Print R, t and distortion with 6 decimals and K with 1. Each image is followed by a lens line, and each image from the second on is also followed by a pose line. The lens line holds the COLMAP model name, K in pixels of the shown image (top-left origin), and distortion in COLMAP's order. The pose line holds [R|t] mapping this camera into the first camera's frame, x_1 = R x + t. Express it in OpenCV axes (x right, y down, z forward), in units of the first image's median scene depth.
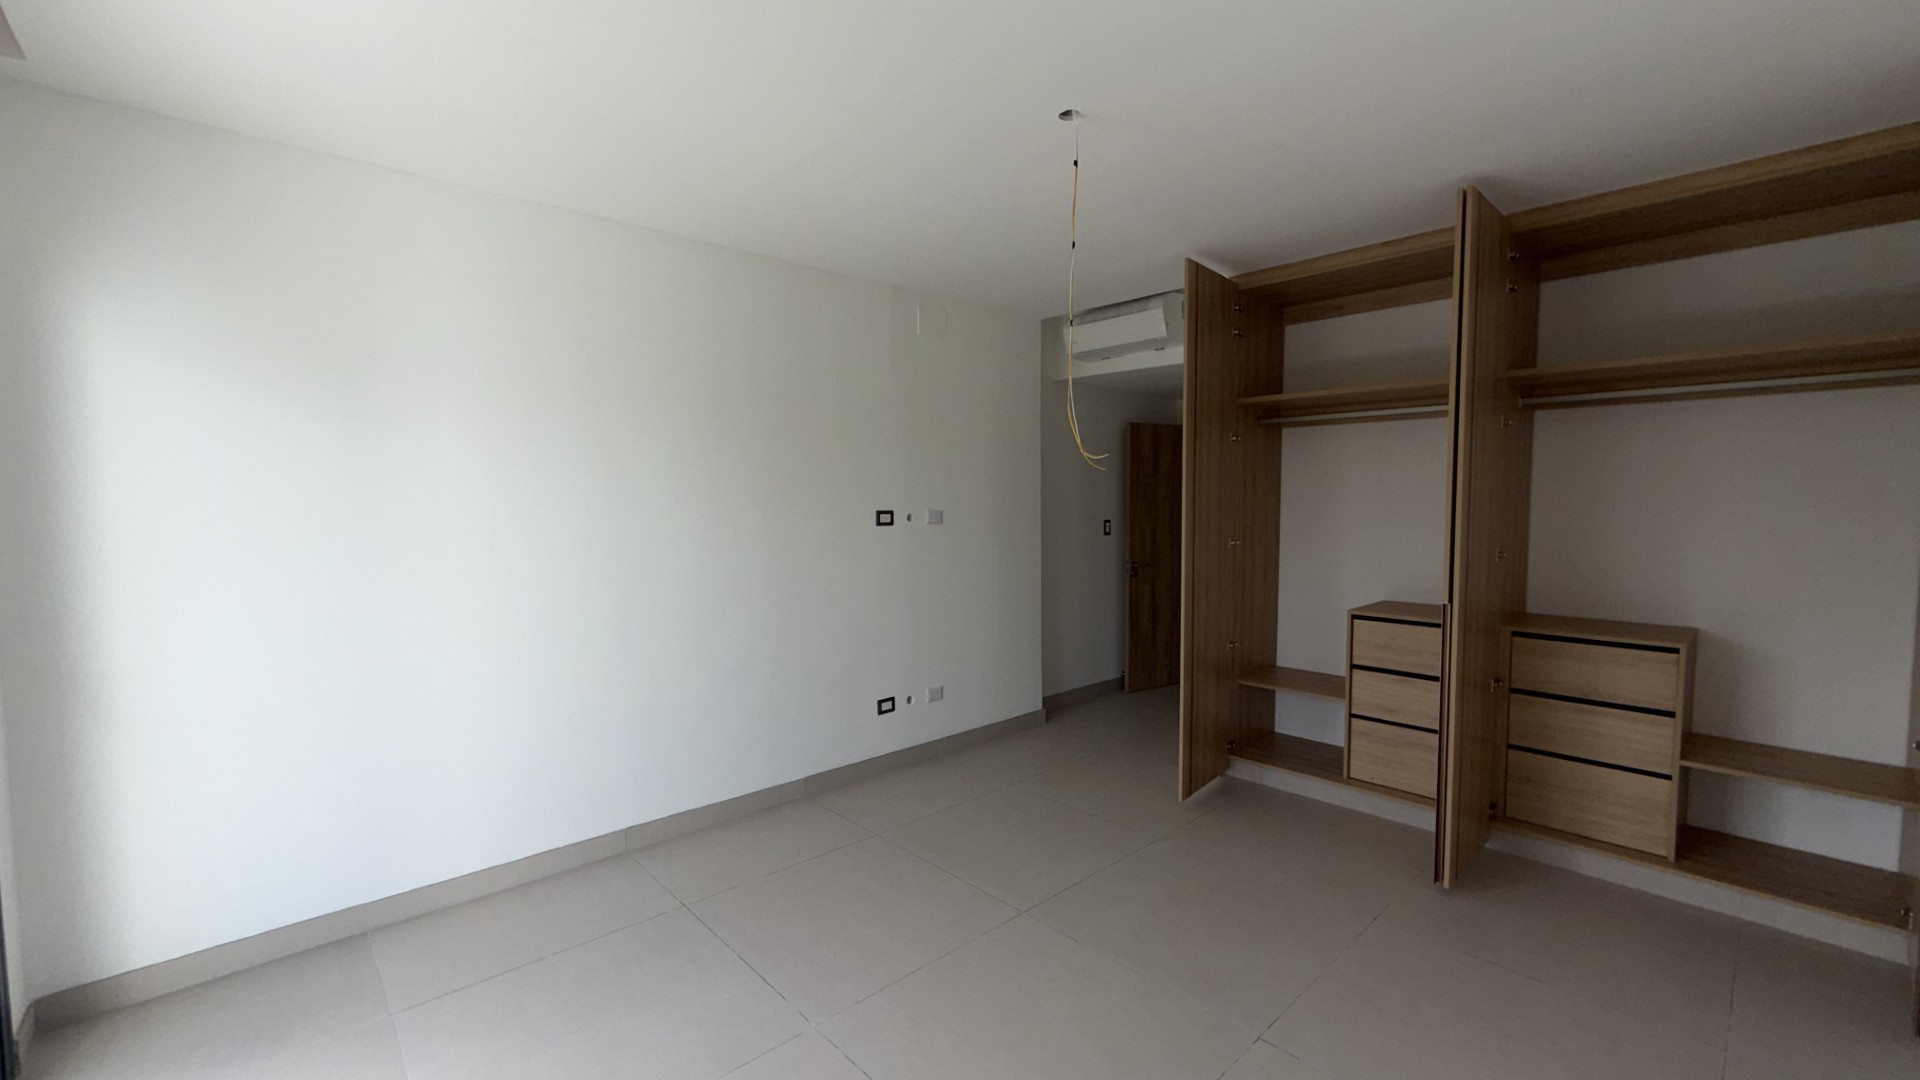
lens RADIAL K [[779.4, 0, 940.7], [0, 779.4, 537.7], [0, 0, 1]] dist [0.001343, 0.000172]
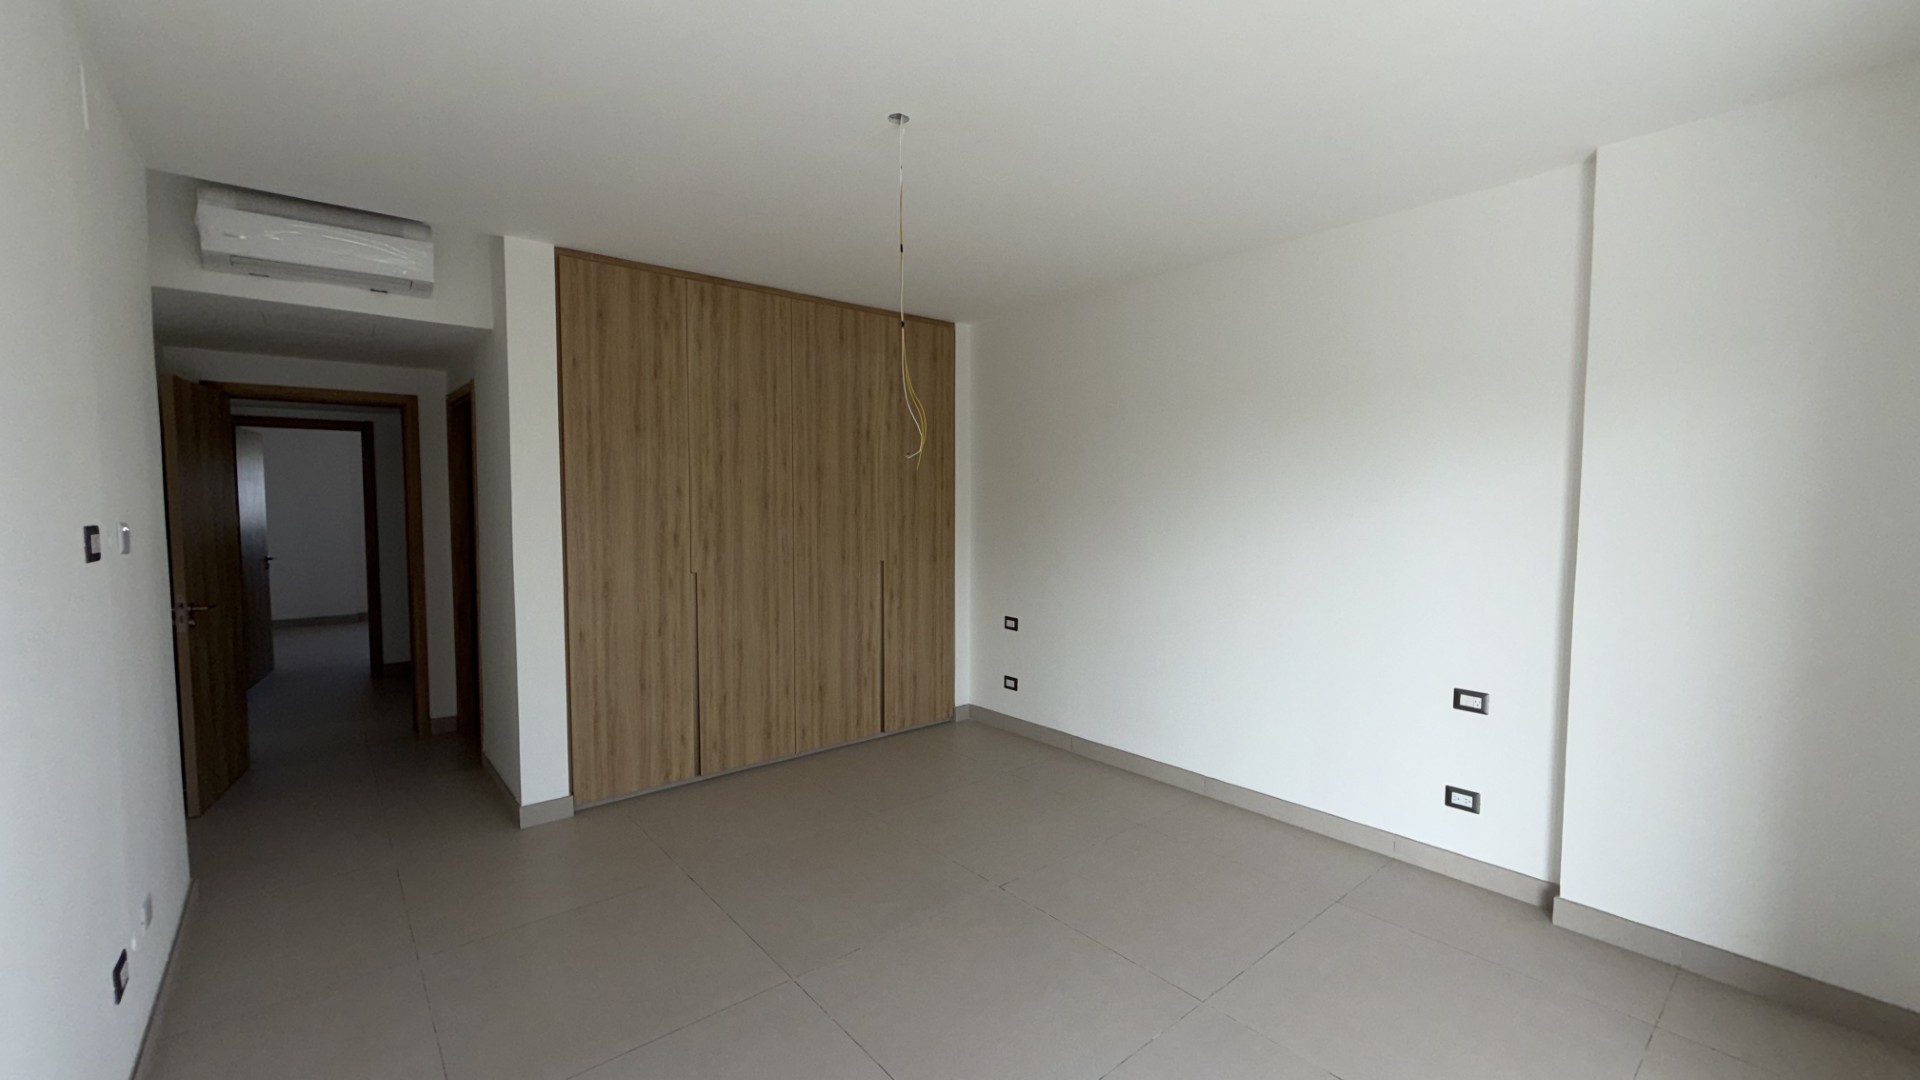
lens RADIAL K [[779.4, 0, 963.3], [0, 779.4, 541.9], [0, 0, 1]] dist [0.001343, 0.000172]
pose [[0.019900, -0.055234, 0.998275, -0.541546], [0.053644, 0.997094, 0.054099, -0.028213], [-0.998362, 0.052475, 0.022805, 0.573029]]
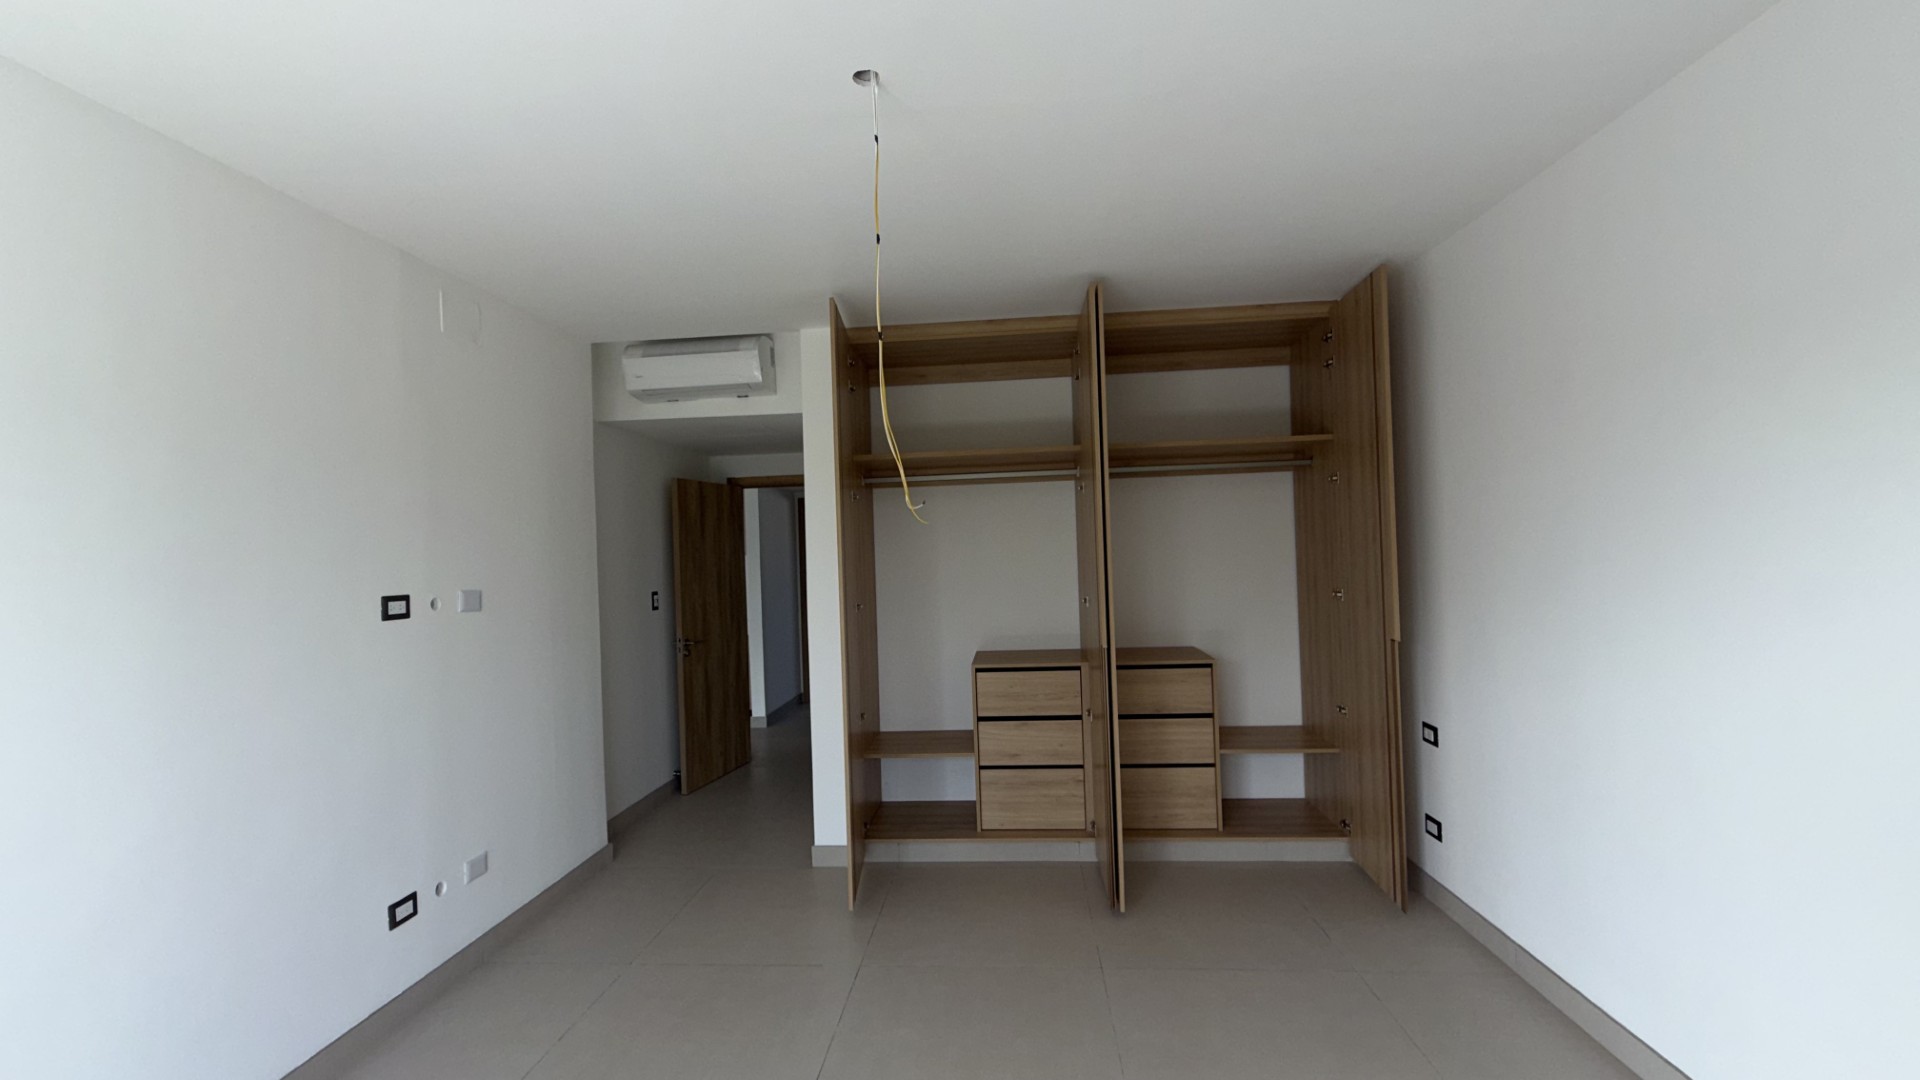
lens RADIAL K [[779.4, 0, 953.9], [0, 779.4, 536.1], [0, 0, 1]] dist [0.001343, 0.000172]
pose [[0.725120, -0.006332, 0.688594, -0.199102], [0.067077, 0.995852, -0.061477, -0.014126], [-0.685348, 0.090767, 0.722537, 0.253333]]
